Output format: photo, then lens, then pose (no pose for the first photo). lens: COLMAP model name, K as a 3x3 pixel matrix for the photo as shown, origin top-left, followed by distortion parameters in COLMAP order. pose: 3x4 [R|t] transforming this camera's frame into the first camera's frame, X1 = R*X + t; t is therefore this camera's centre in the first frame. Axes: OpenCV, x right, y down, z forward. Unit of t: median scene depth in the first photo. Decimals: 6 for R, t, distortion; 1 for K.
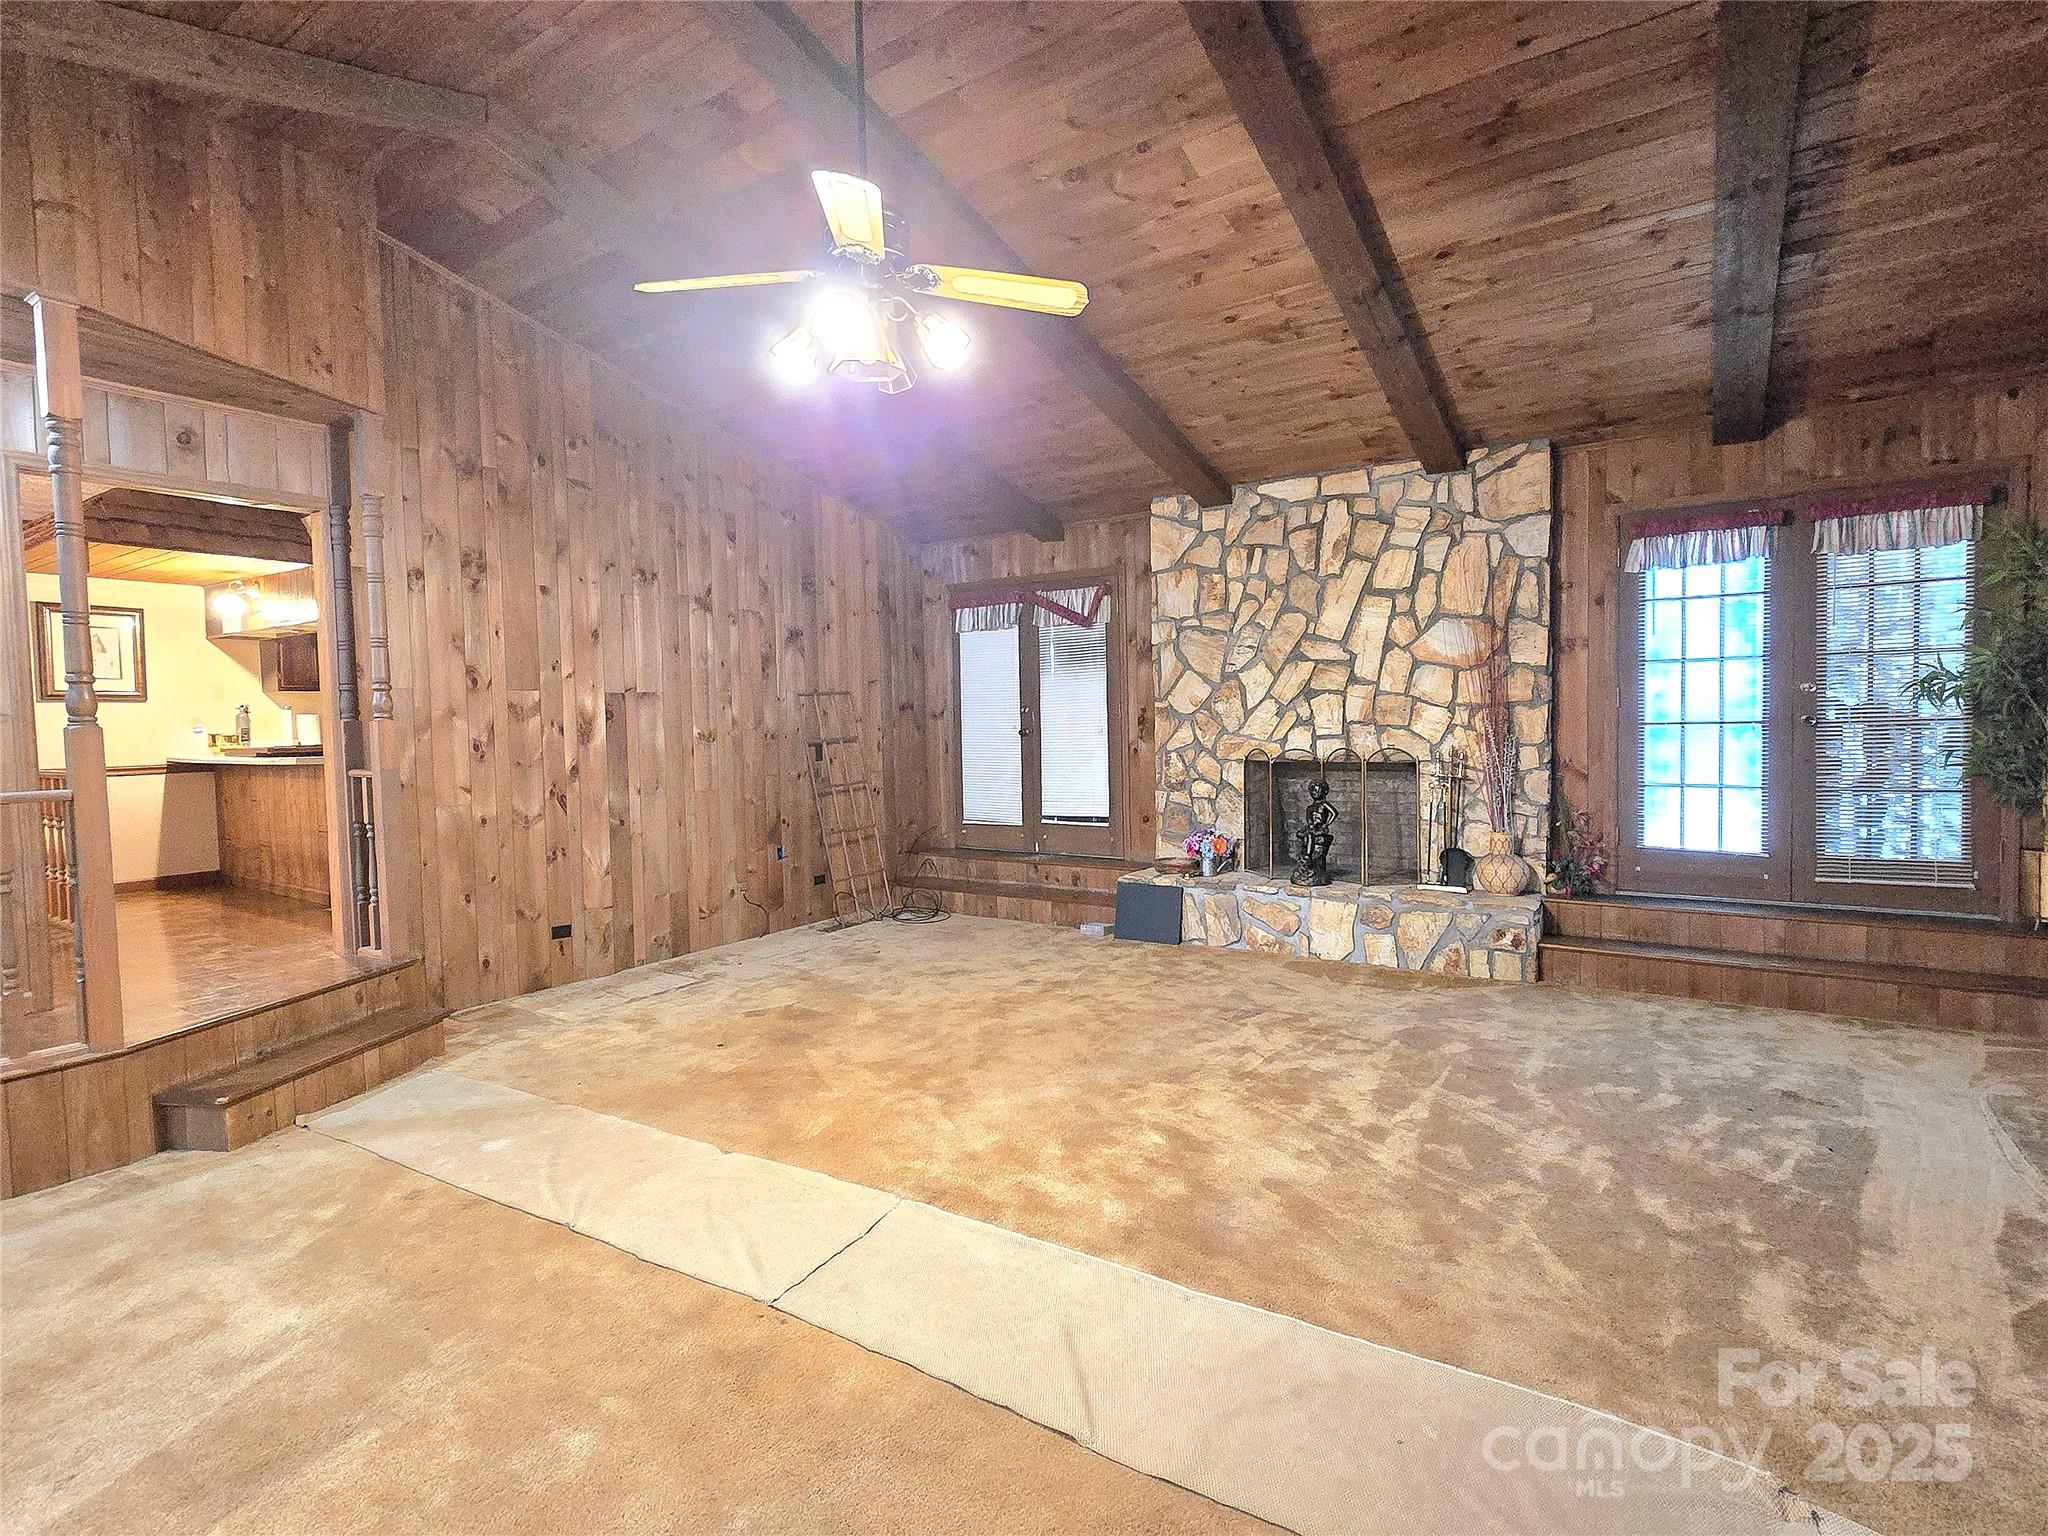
lens RADIAL K [[991.3, 0, 1028.3], [0, 991.3, 759.4], [0, 0, 1]] dist [-0.000984, -0.000355]
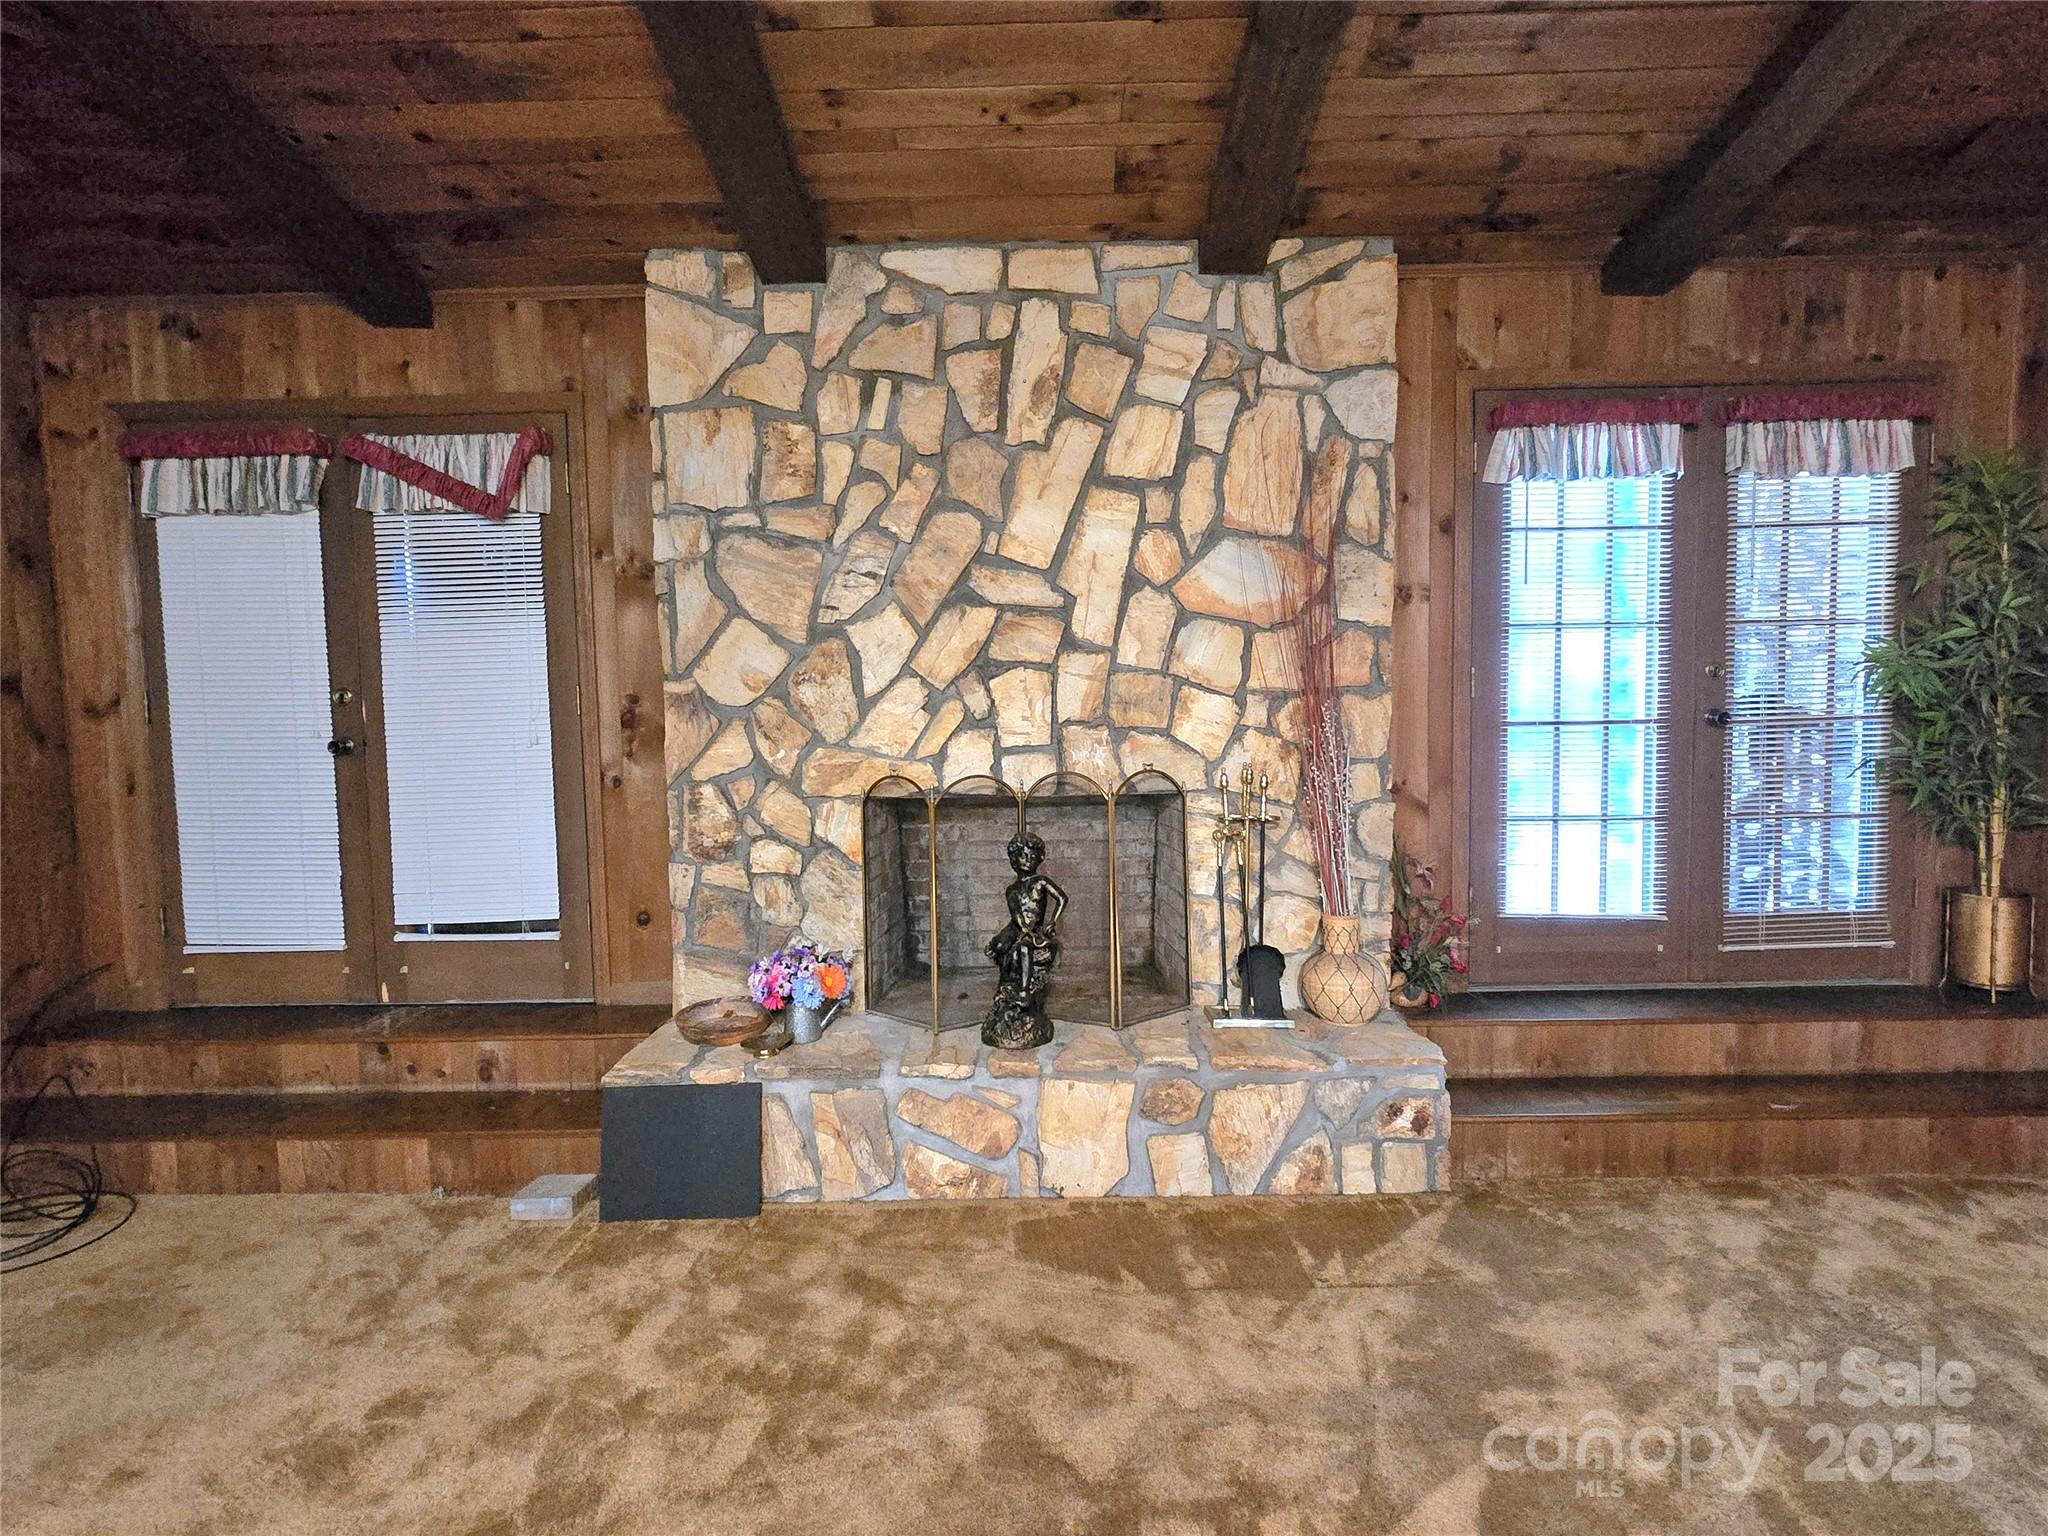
lens RADIAL K [[991.3, 0, 1028.3], [0, 991.3, 759.4], [0, 0, 1]] dist [-0.000984, -0.000355]
pose [[0.835478, -0.029189, 0.548748, 0.011418], [0.022848, 0.999570, 0.018382, -0.028521], [-0.549049, -0.002820, 0.835785, 0.572409]]
